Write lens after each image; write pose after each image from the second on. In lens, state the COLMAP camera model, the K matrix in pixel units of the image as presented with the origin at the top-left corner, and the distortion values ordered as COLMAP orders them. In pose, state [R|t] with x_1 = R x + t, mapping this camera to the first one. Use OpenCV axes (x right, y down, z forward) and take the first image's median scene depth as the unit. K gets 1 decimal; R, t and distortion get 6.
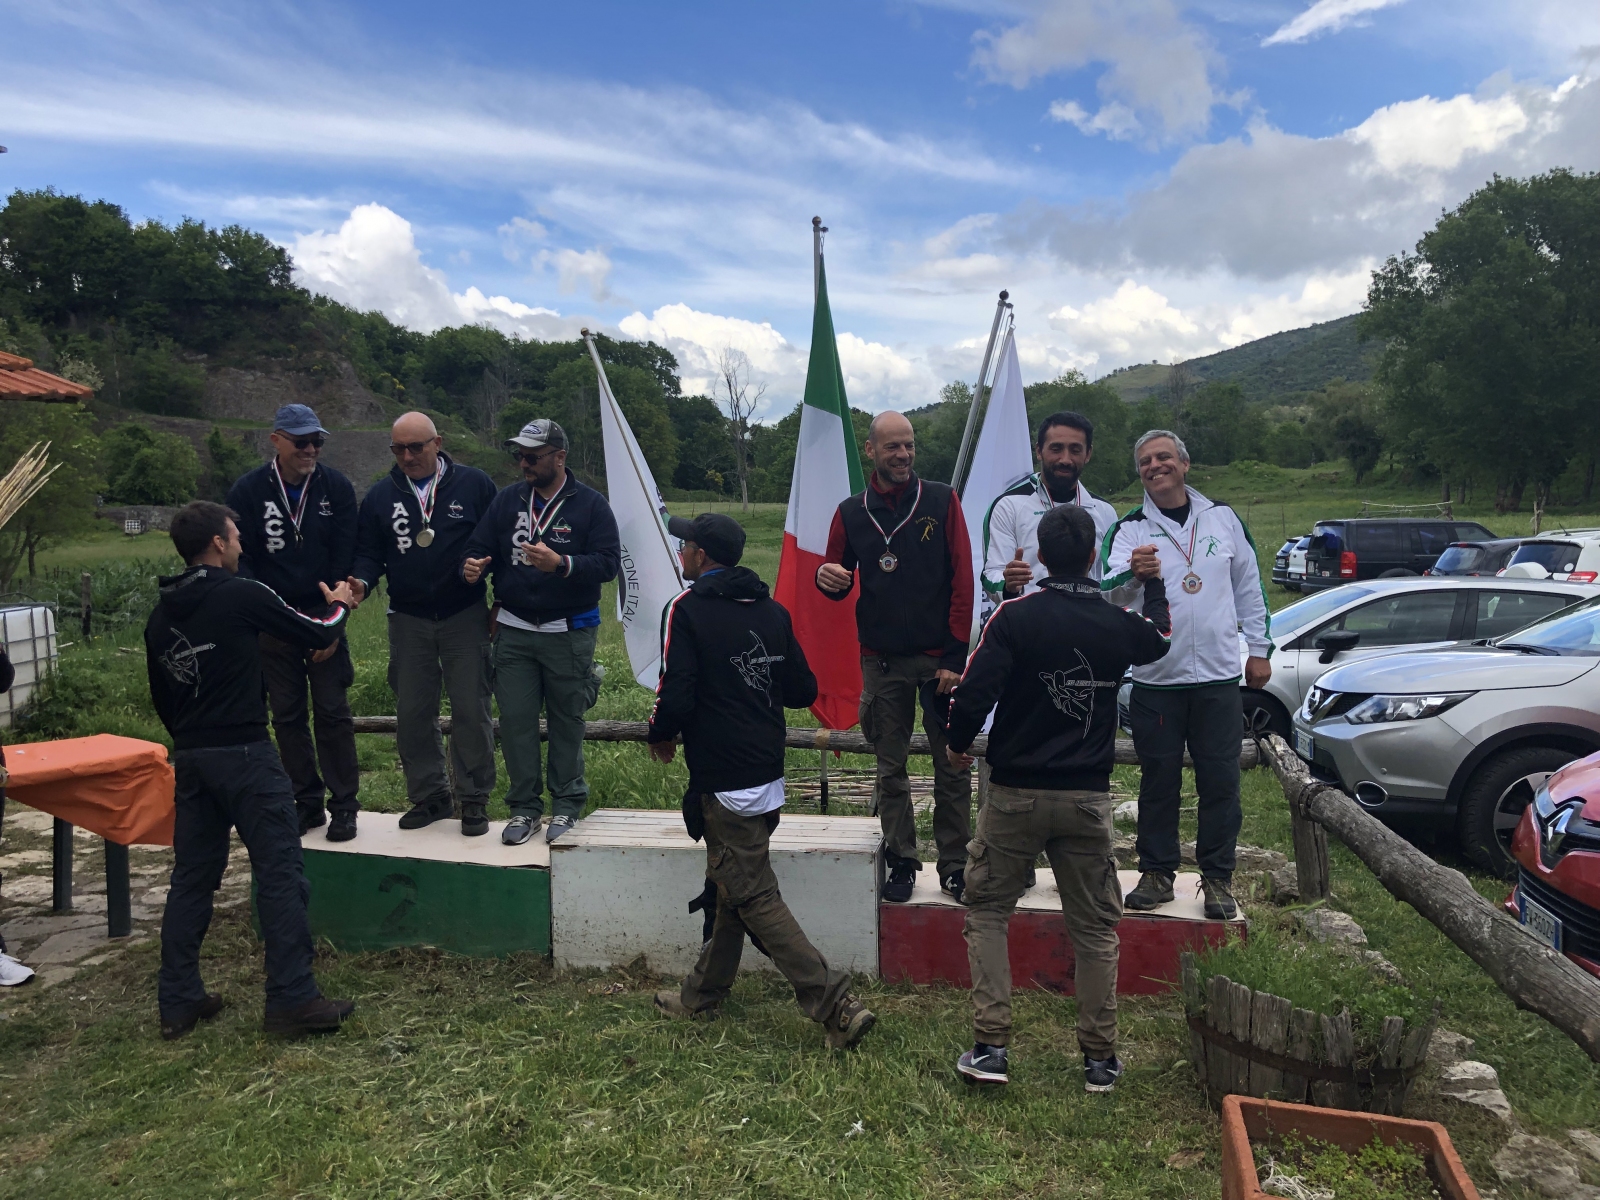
lens RADIAL K [[1321.4, 0, 790.1], [0, 1321.4, 585.1], [0, 0, 1]] dist [0.000427, 0.041854]
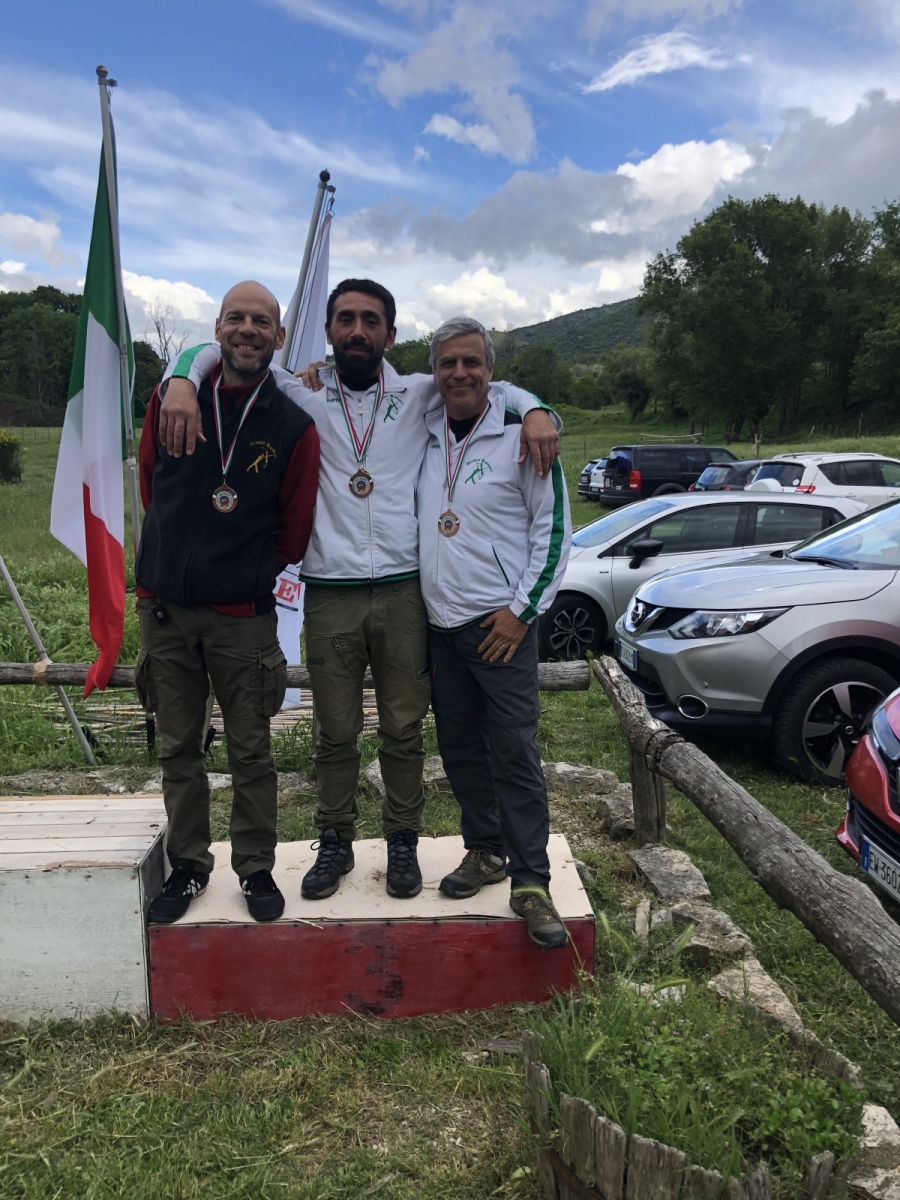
lens RADIAL K [[983.6, 0, 457.2], [0, 983.6, 597.9], [0, 0, 1]] dist [0.018525, 0.004870]
pose [[0.973028, -0.027475, 0.229044, 0.031219], [0.003529, 0.994539, 0.104309, -0.002768], [-0.230659, -0.100688, 0.967811, 0.111109]]
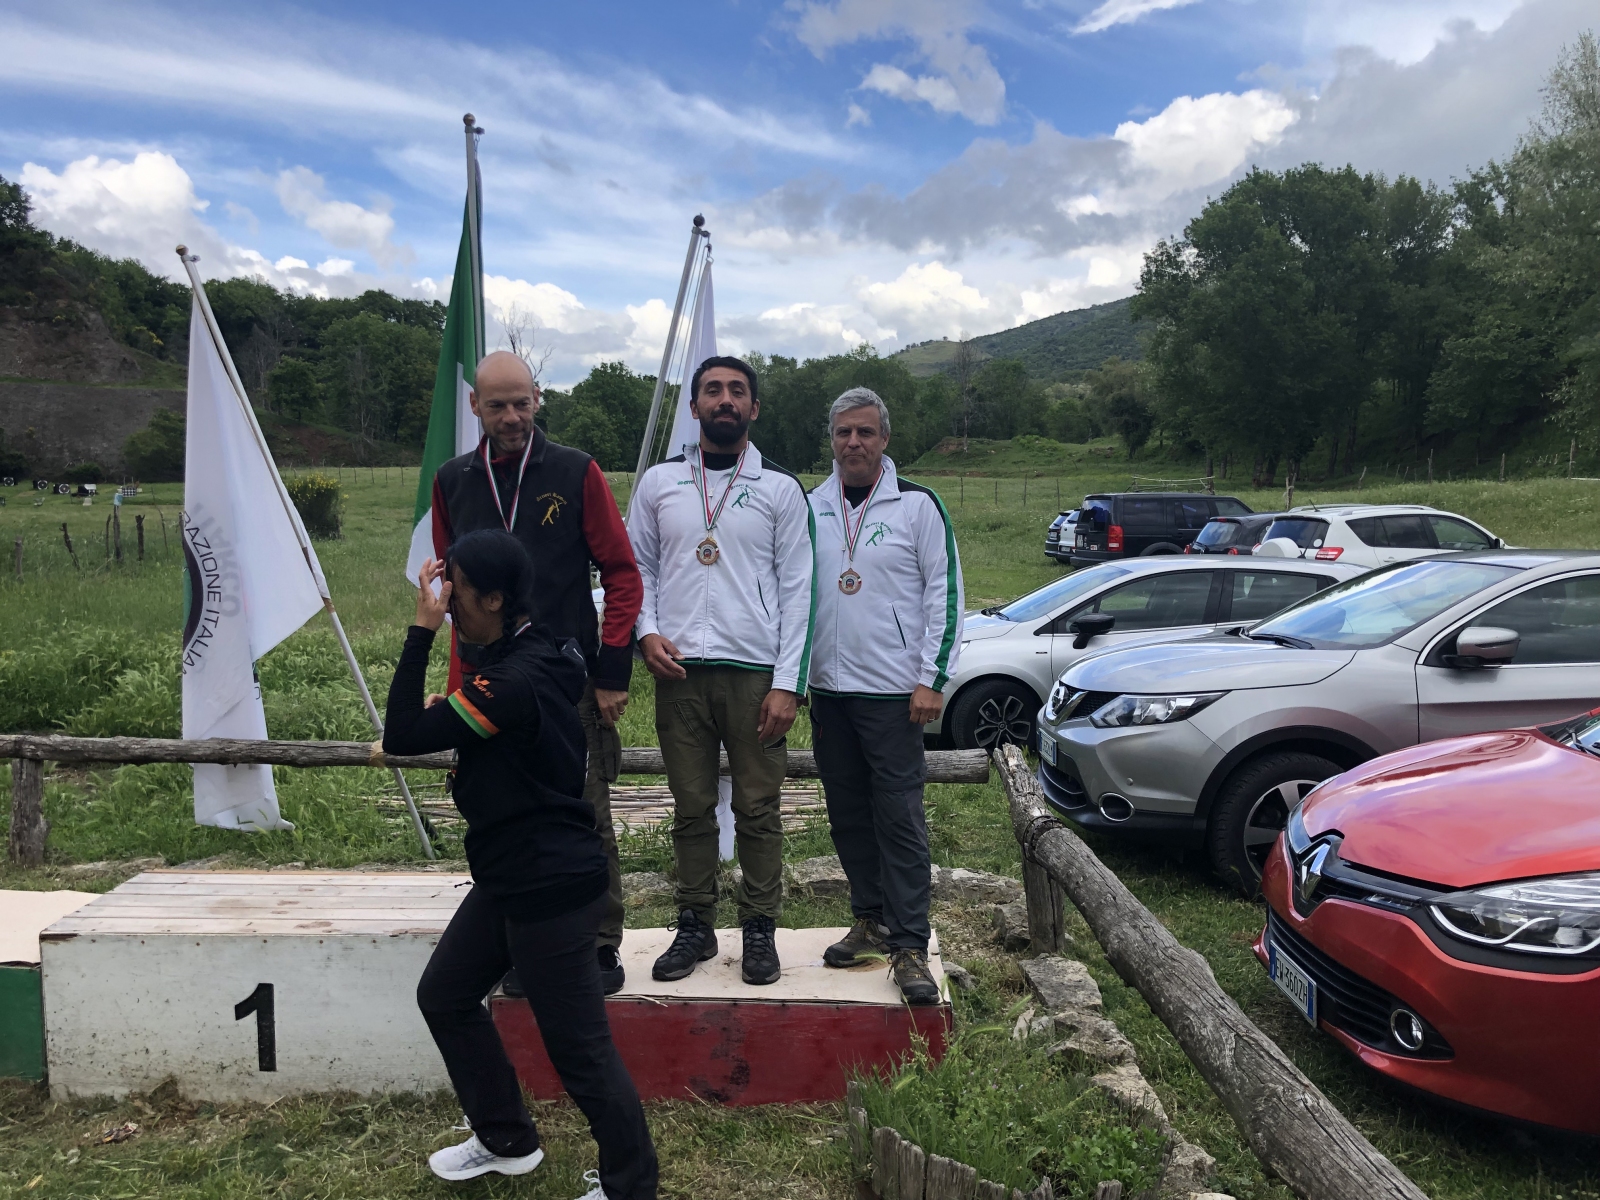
lens RADIAL K [[1316.3, 0, 793.3], [0, 1316.3, 588.3], [0, 0, 1]] dist [0.015092, 0.003941]
pose [[0.988110, -0.002766, 0.153724, 0.033007], [-0.001175, 0.999673, 0.025543, -0.003843], [-0.153744, -0.025419, 0.987784, 0.060801]]
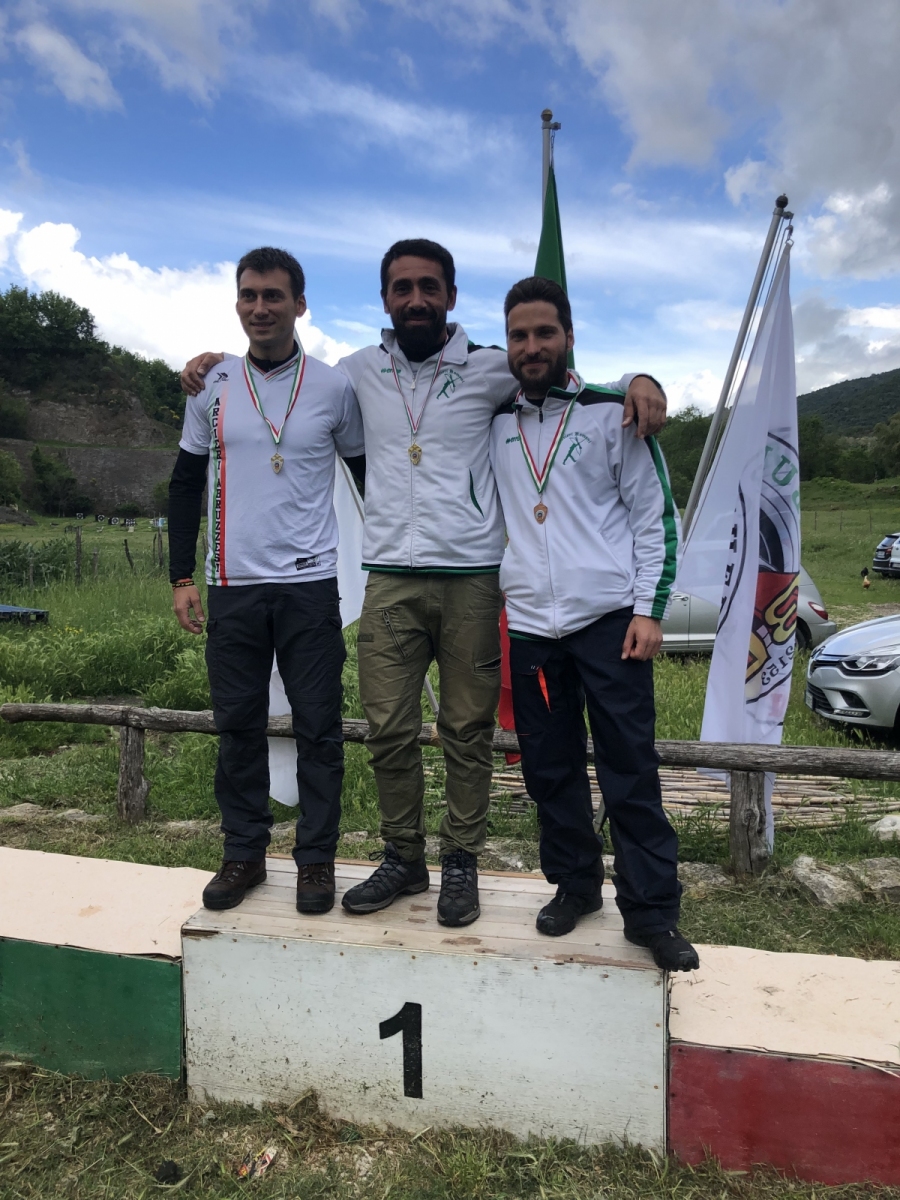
lens RADIAL K [[986.5, 0, 445.0], [0, 986.5, 608.6], [0, 0, 1]] dist [0.013004, 0.002832]
pose [[0.999642, 0.010568, -0.024575, -0.009034], [-0.009607, 0.999197, 0.038892, 0.001905], [0.024967, -0.038642, 0.998941, 0.137119]]
